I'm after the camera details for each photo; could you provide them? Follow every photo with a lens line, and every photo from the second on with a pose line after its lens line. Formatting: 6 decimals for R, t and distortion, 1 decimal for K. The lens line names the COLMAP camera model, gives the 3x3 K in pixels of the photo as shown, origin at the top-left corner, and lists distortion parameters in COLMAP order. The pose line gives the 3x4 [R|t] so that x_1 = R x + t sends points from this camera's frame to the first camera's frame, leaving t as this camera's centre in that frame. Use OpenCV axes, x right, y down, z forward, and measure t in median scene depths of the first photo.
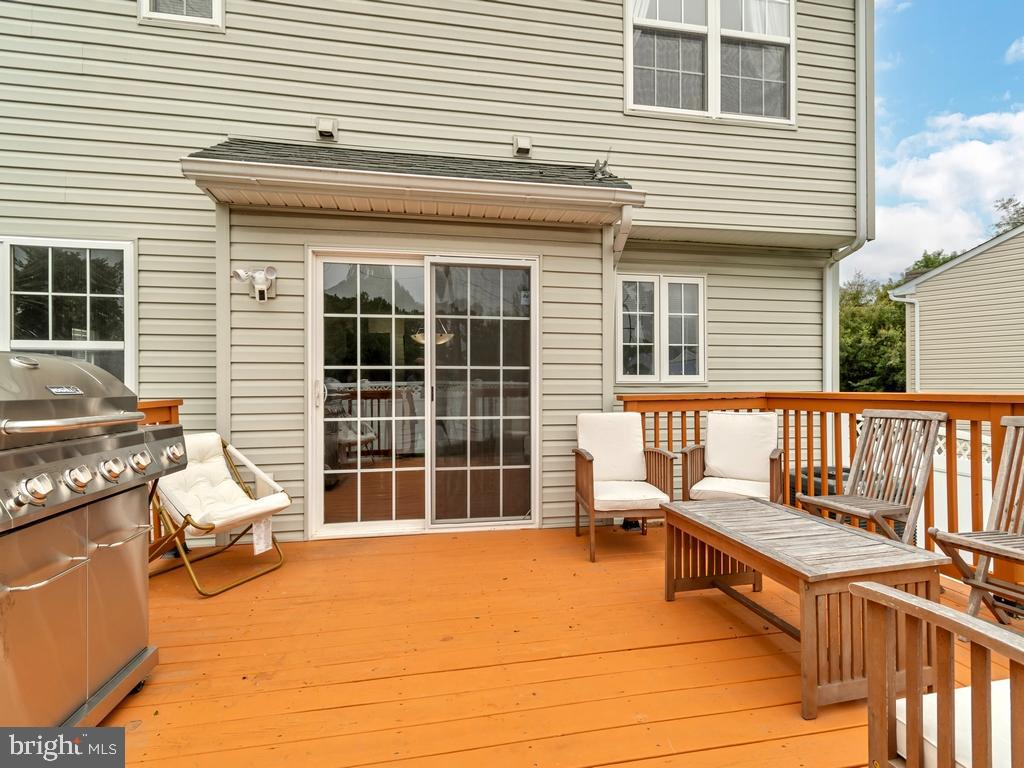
lens RADIAL K [[452.2, 0, 509.9], [0, 452.2, 385.1], [0, 0, 1]] dist [-0.003544, -0.000377]
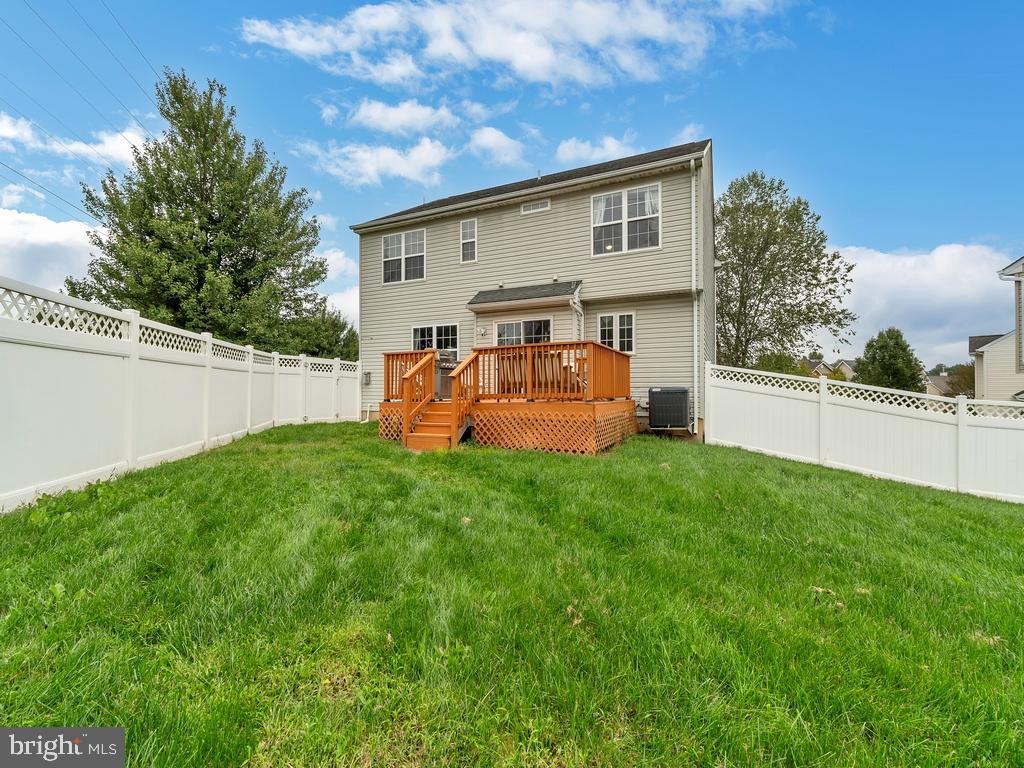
lens RADIAL K [[452.2, 0, 512.3], [0, 452.2, 384.8], [0, 0, 1]] dist [-0.003544, -0.000377]
pose [[0.808526, -0.001228, -0.588459, 1.654094], [-0.000043, 0.999998, -0.002146, 0.203097], [0.588461, 0.001761, 0.808524, -1.698198]]
